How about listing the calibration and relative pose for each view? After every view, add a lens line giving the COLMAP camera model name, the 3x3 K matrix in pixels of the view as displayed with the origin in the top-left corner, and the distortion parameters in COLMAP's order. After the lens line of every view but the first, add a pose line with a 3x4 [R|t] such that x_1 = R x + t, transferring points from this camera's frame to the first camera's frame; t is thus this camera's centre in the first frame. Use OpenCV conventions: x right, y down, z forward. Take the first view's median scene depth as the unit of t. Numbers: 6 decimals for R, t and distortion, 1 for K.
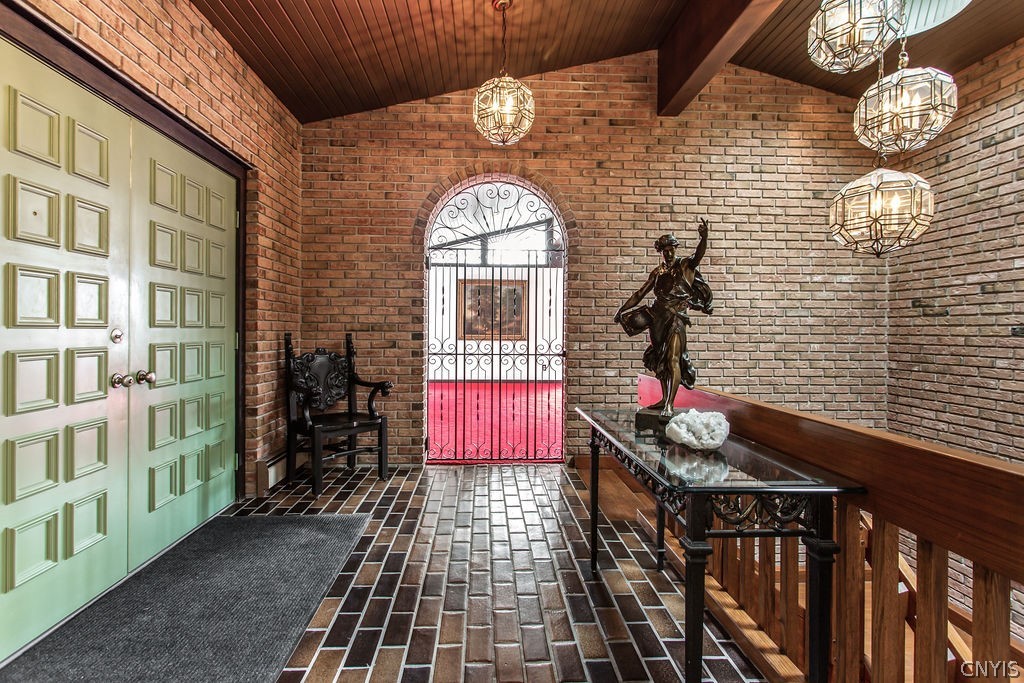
lens RADIAL K [[494.8, 0, 511.8], [0, 494.8, 333.6], [0, 0, 1]] dist [0.006672, 0.000037]
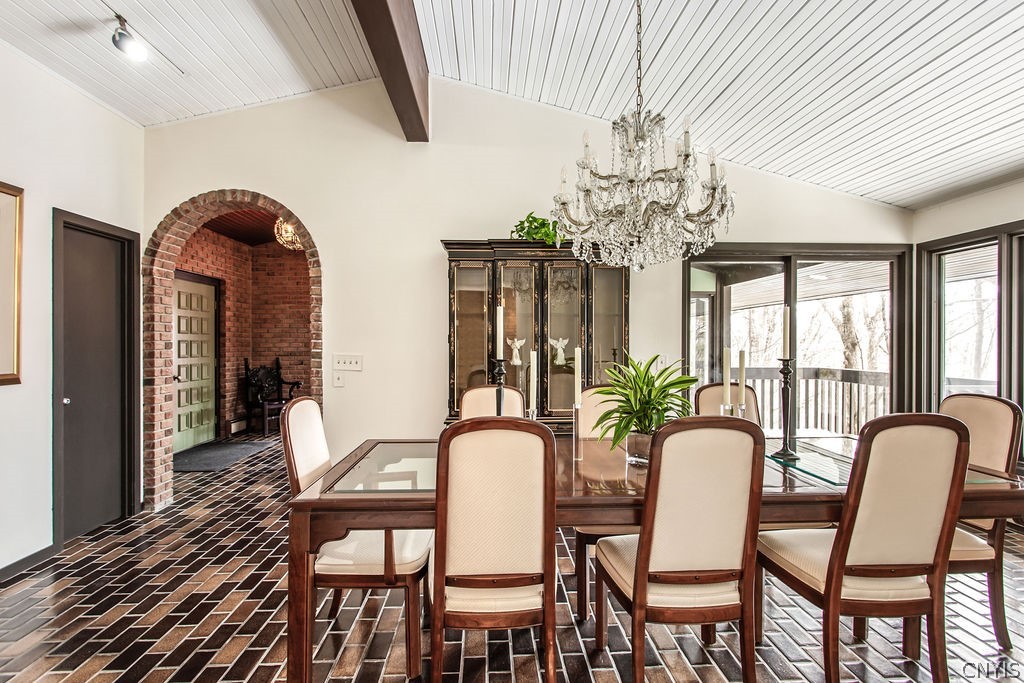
lens RADIAL K [[494.8, 0, 510.0], [0, 494.8, 344.6], [0, 0, 1]] dist [0.006672, 0.000037]
pose [[0.999965, -0.008337, 0.001058, 0.686443], [0.008341, 0.999957, -0.003982, -0.041287], [-0.001024, 0.003990, 0.999992, -1.096397]]
